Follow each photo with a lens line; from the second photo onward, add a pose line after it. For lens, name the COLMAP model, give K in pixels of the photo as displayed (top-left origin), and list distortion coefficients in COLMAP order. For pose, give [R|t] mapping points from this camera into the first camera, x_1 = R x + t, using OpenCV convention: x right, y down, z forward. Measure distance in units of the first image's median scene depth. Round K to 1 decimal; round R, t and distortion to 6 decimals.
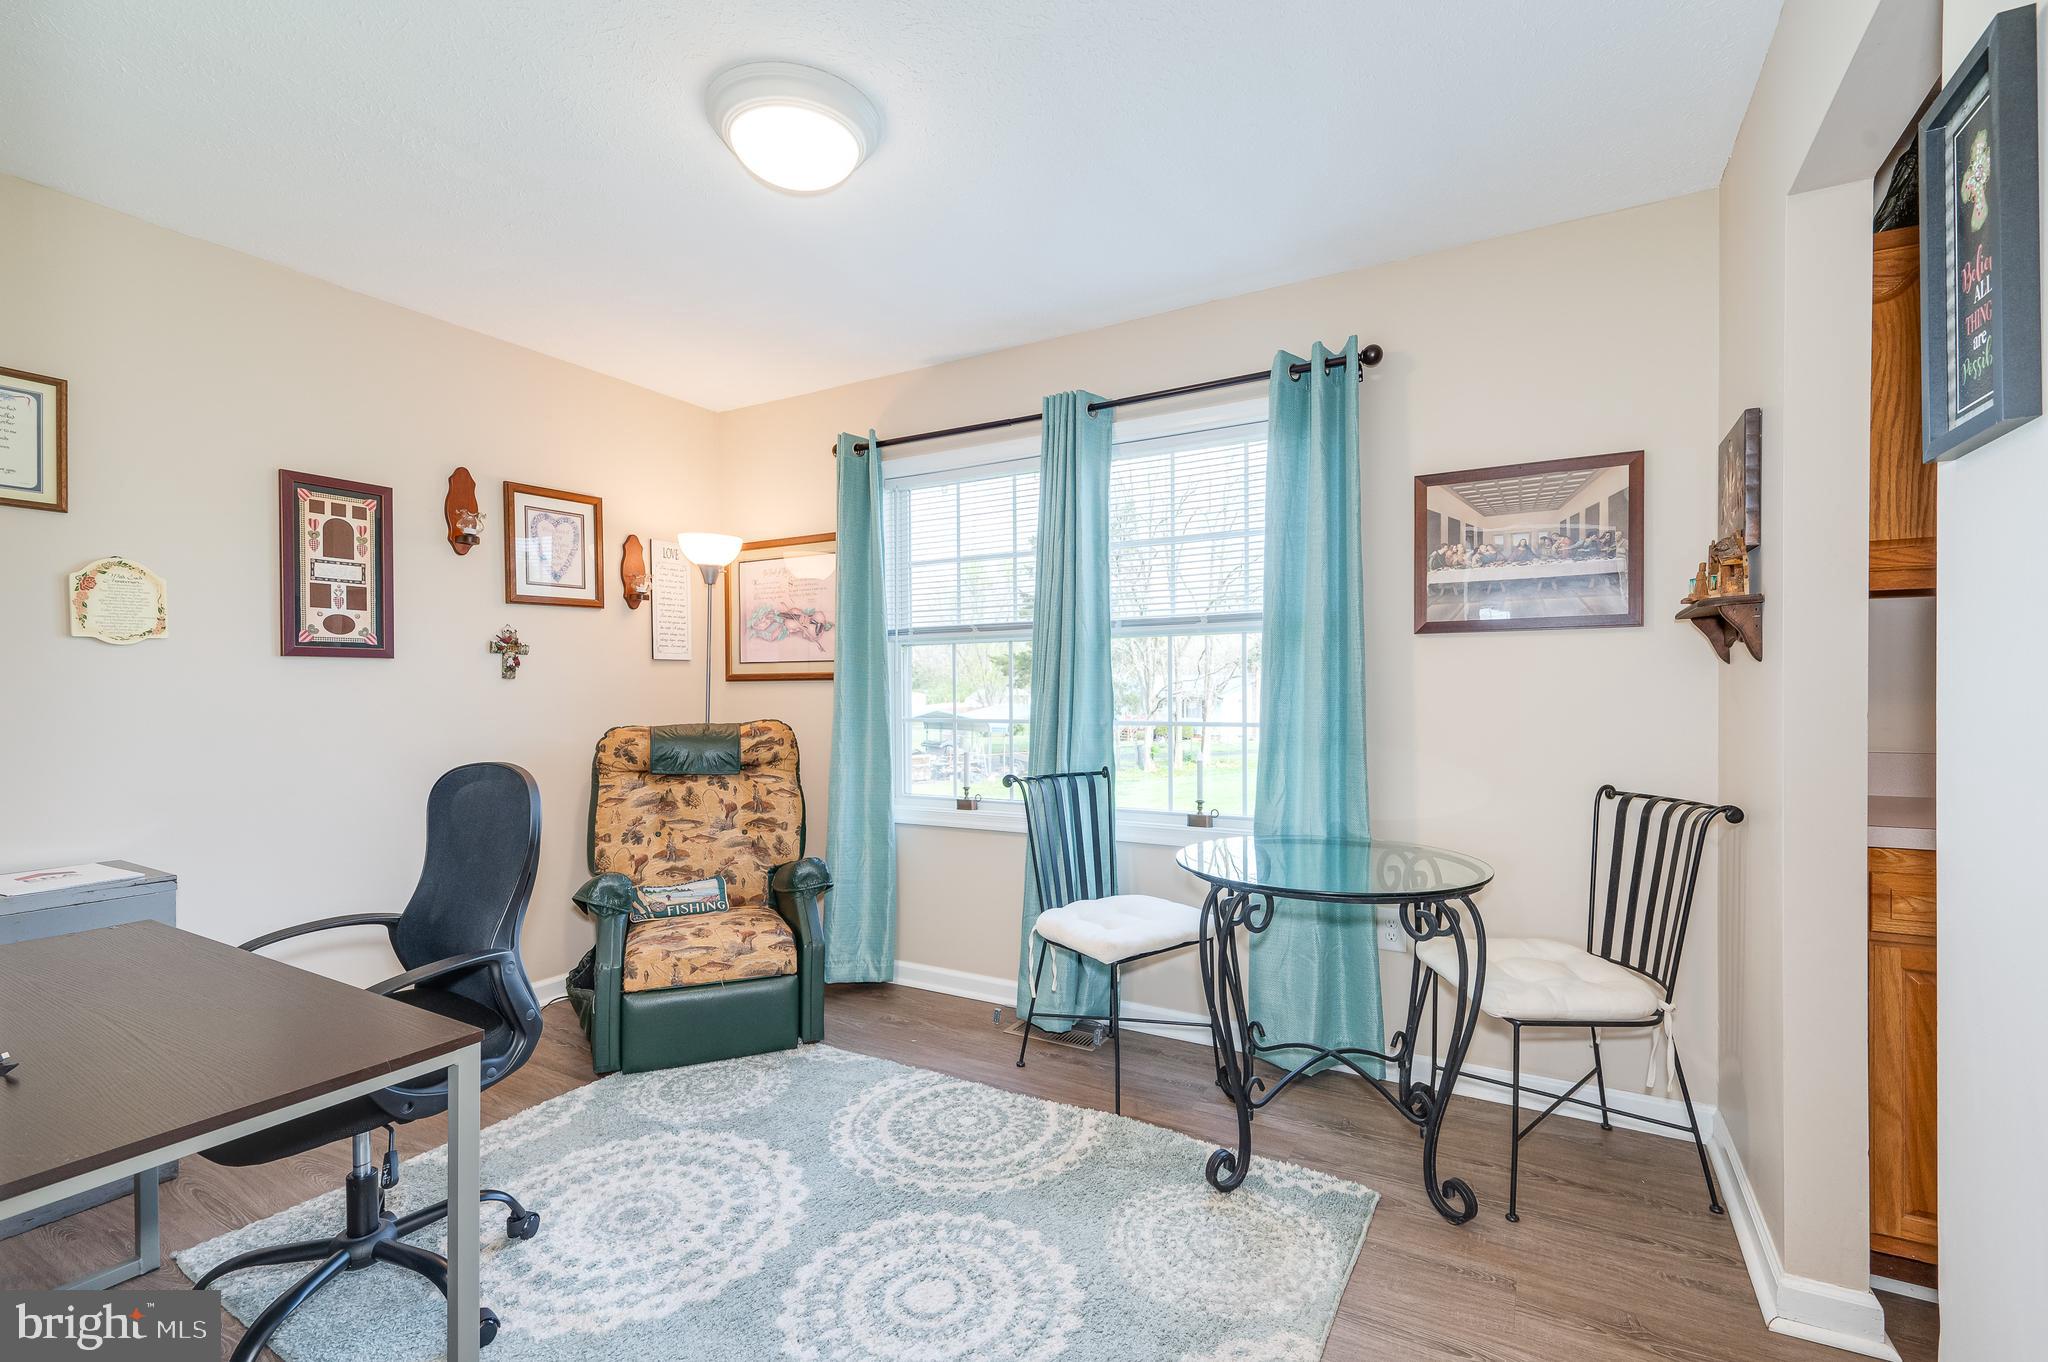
lens RADIAL K [[930.5, 0, 1037.0], [0, 930.5, 694.4], [0, 0, 1]] dist [0.002410, -0.000727]
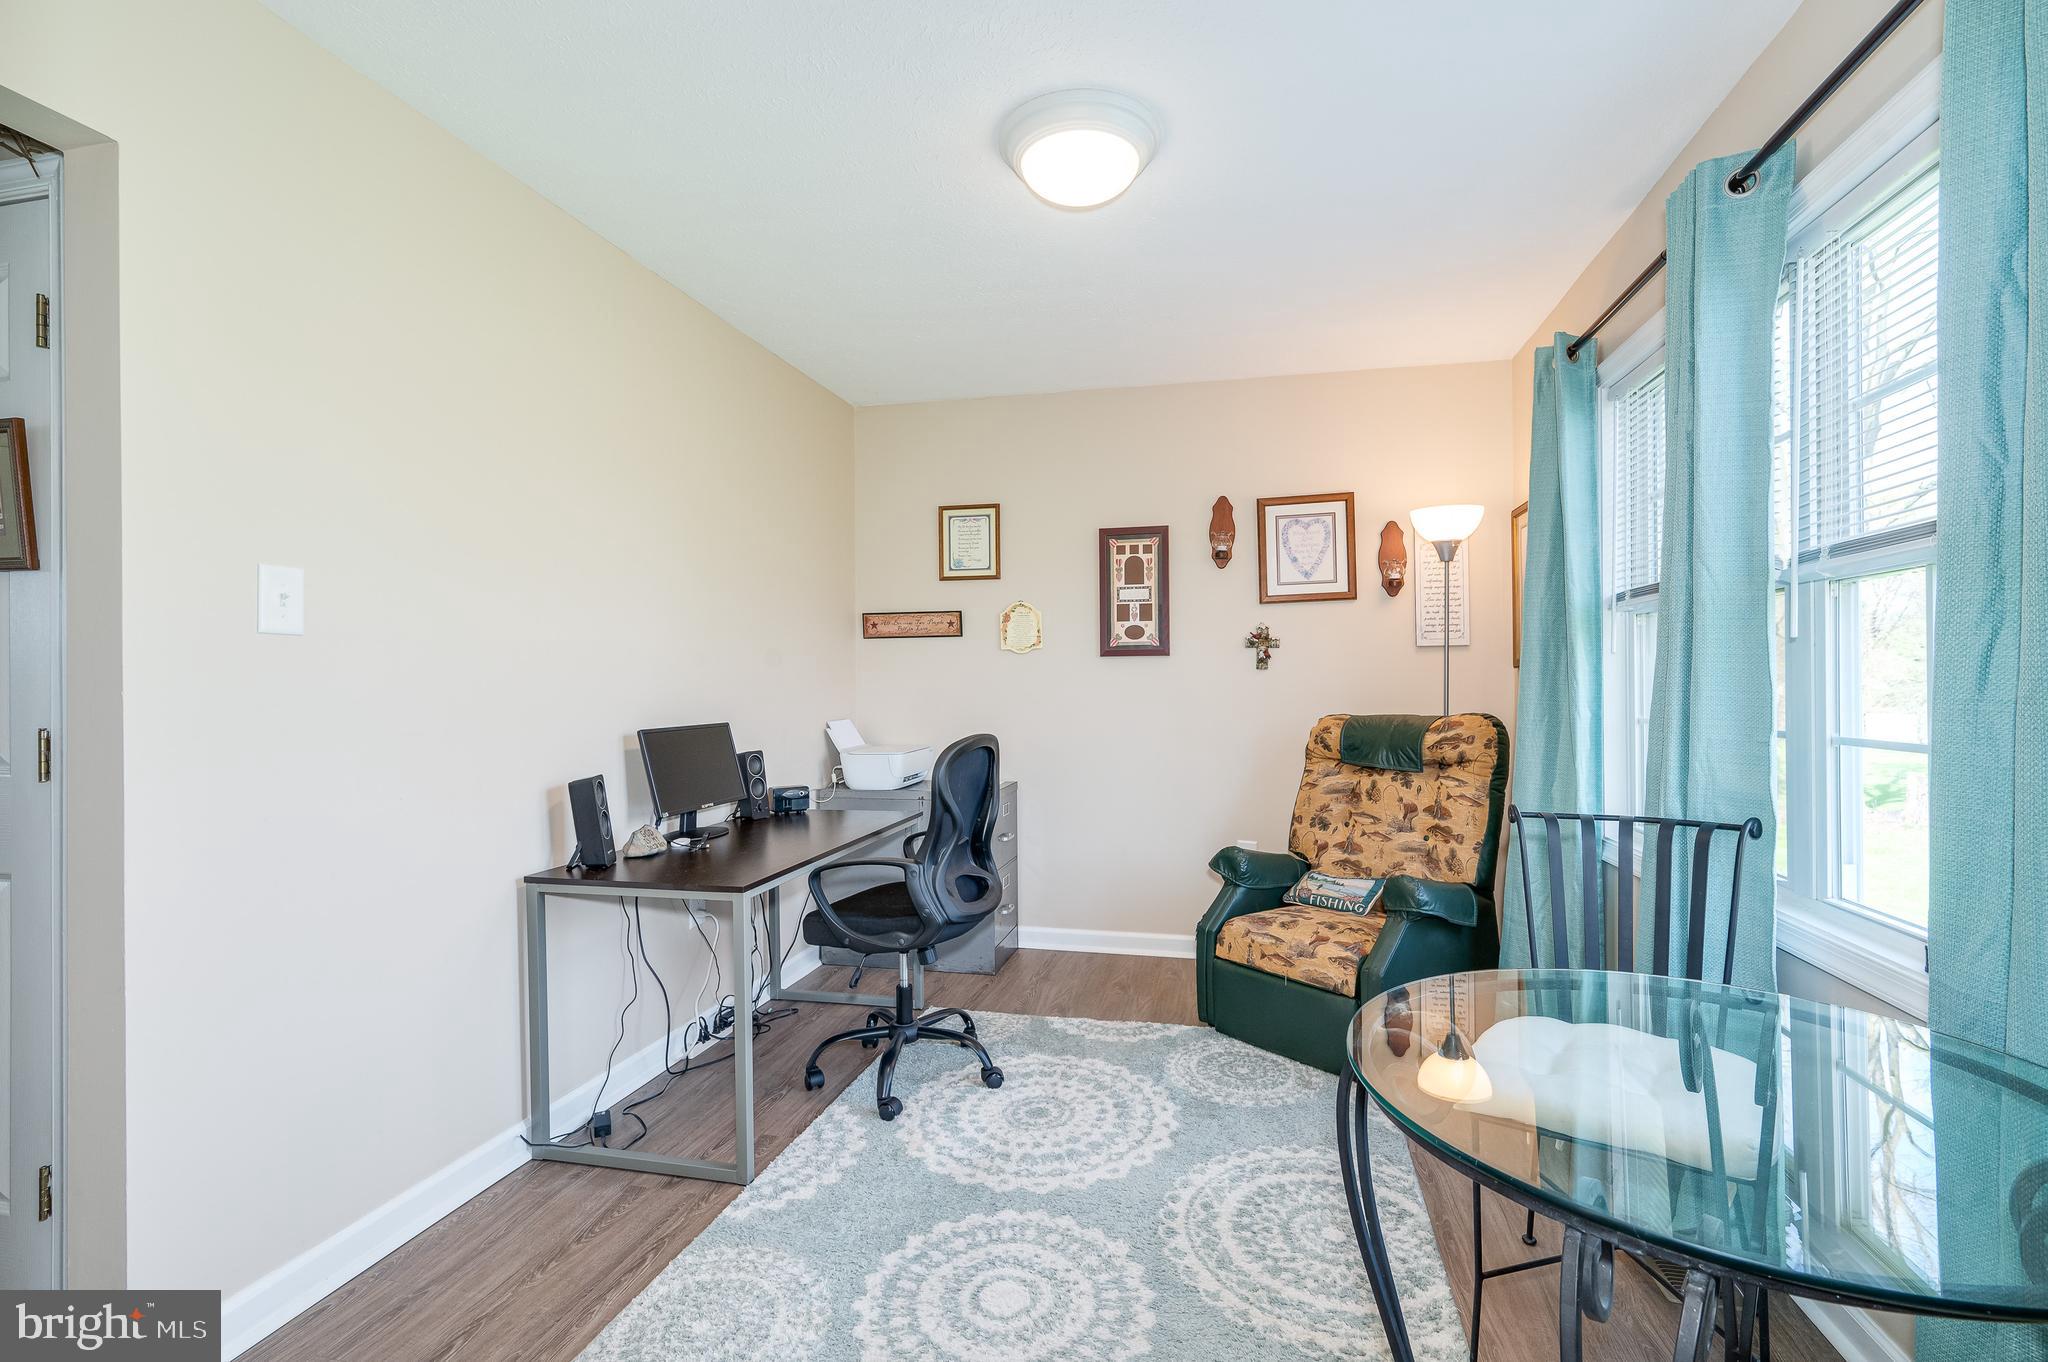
lens RADIAL K [[930.5, 0, 1039.2], [0, 930.5, 677.0], [0, 0, 1]] dist [0.002410, -0.000727]
pose [[0.274334, -0.002128, -0.961632, 0.473455], [0.001442, 0.999997, -0.001801, -0.005882], [0.961633, -0.000893, 0.274336, 0.427152]]
